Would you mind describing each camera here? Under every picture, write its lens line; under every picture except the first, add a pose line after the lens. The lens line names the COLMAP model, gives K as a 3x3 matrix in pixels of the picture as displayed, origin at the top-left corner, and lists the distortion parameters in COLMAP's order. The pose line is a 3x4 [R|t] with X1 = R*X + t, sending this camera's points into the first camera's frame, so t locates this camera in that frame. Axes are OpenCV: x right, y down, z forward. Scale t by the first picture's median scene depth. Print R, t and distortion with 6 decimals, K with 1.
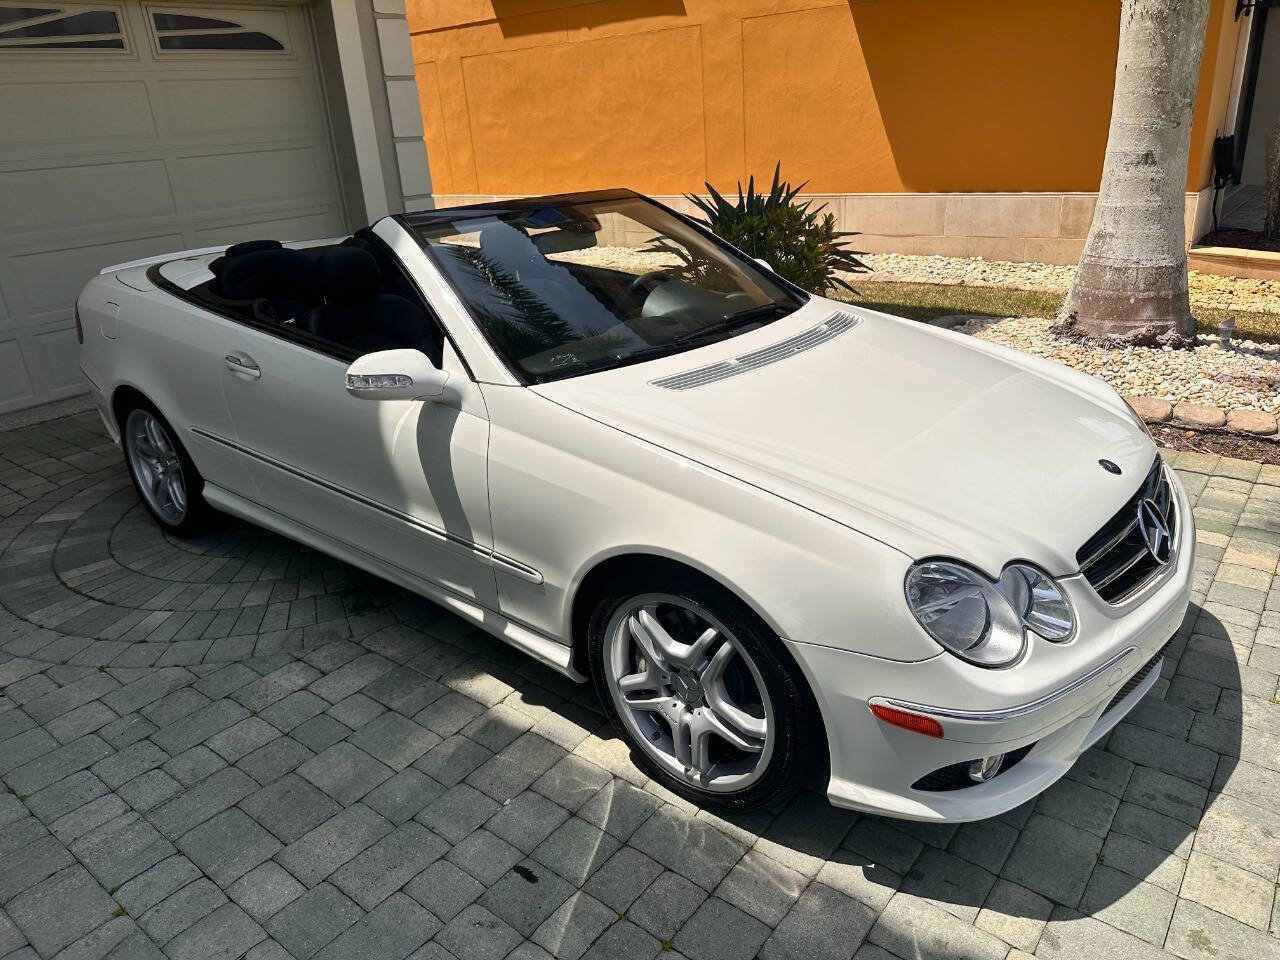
lens RADIAL K [[923.2, 0, 647.2], [0, 923.2, 482.0], [0, 0, 1]] dist [0.000165, -0.010515]
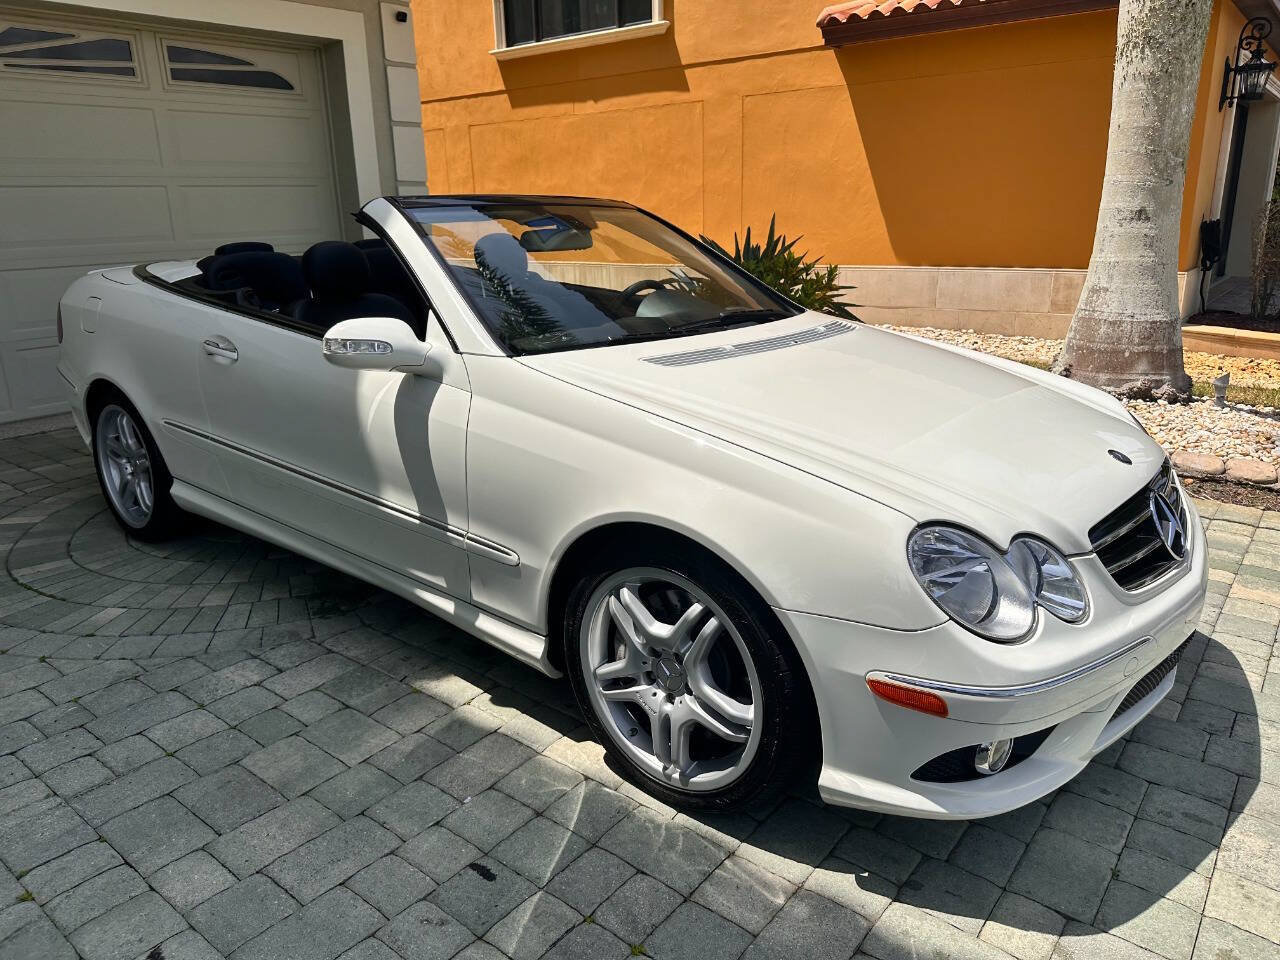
lens RADIAL K [[923.2, 0, 647.6], [0, 923.2, 479.0], [0, 0, 1]] dist [0.000165, -0.010515]
pose [[0.999195, 0.038565, 0.011055, 0.003785], [-0.037386, 0.995048, -0.092099, 0.099460], [-0.014552, 0.091612, 0.995688, 0.053233]]
